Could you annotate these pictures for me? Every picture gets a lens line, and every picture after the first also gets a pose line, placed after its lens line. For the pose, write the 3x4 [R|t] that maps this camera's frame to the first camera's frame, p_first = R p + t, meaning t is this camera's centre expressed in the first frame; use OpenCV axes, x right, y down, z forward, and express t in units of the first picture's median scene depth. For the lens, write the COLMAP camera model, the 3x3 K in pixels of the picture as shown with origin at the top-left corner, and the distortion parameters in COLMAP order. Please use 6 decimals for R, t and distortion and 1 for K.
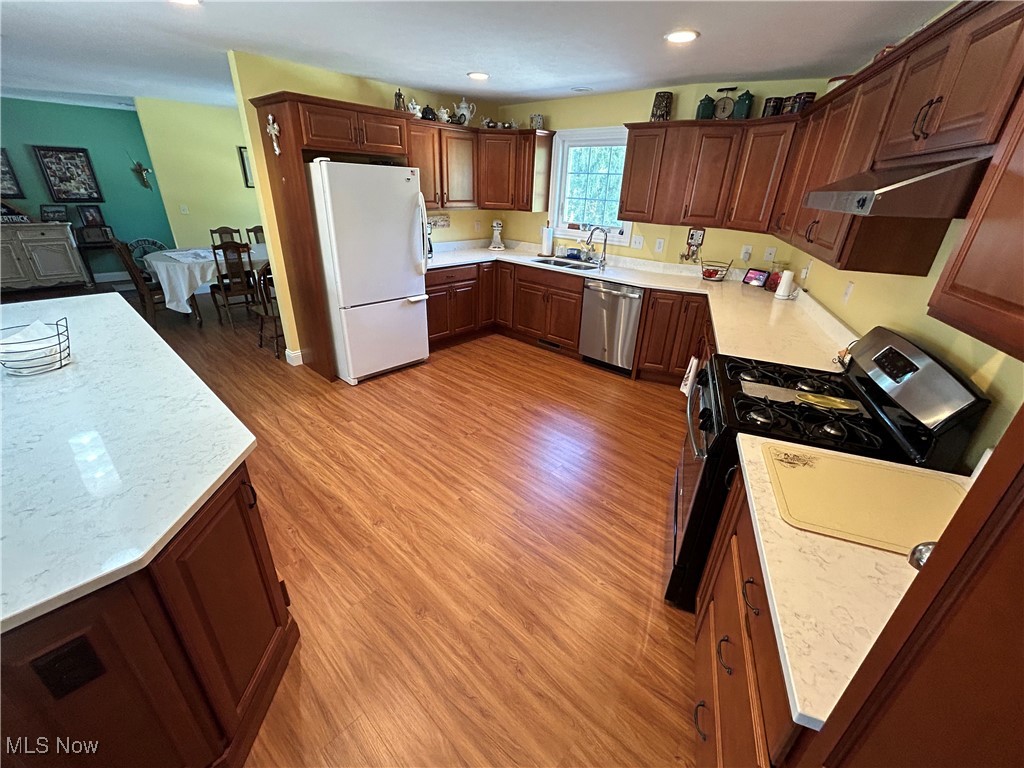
lens RADIAL K [[422.8, 0, 509.0], [0, 422.8, 382.5], [0, 0, 1]] dist [-0.000326, 0.002901]
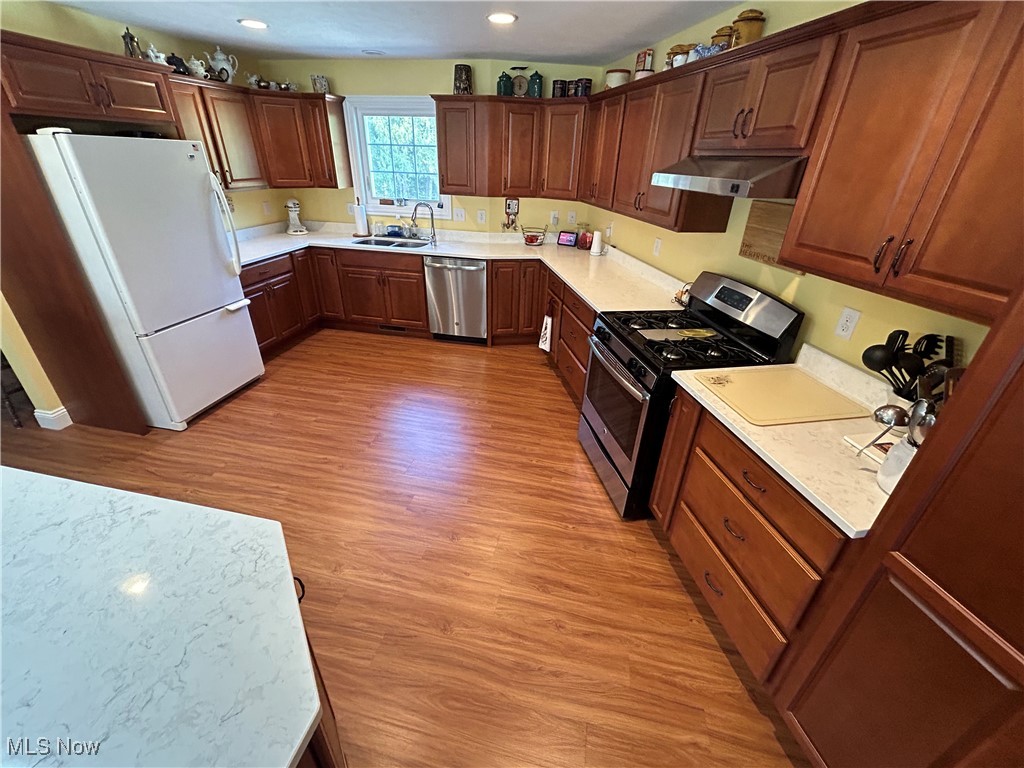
lens RADIAL K [[422.8, 0, 509.0], [0, 422.8, 382.5], [0, 0, 1]] dist [-0.000326, 0.002901]
pose [[0.860629, -0.250435, 0.443396, -0.167064], [0.218428, 0.968093, 0.122823, -0.041225], [-0.460008, -0.008855, 0.887871, 0.032056]]
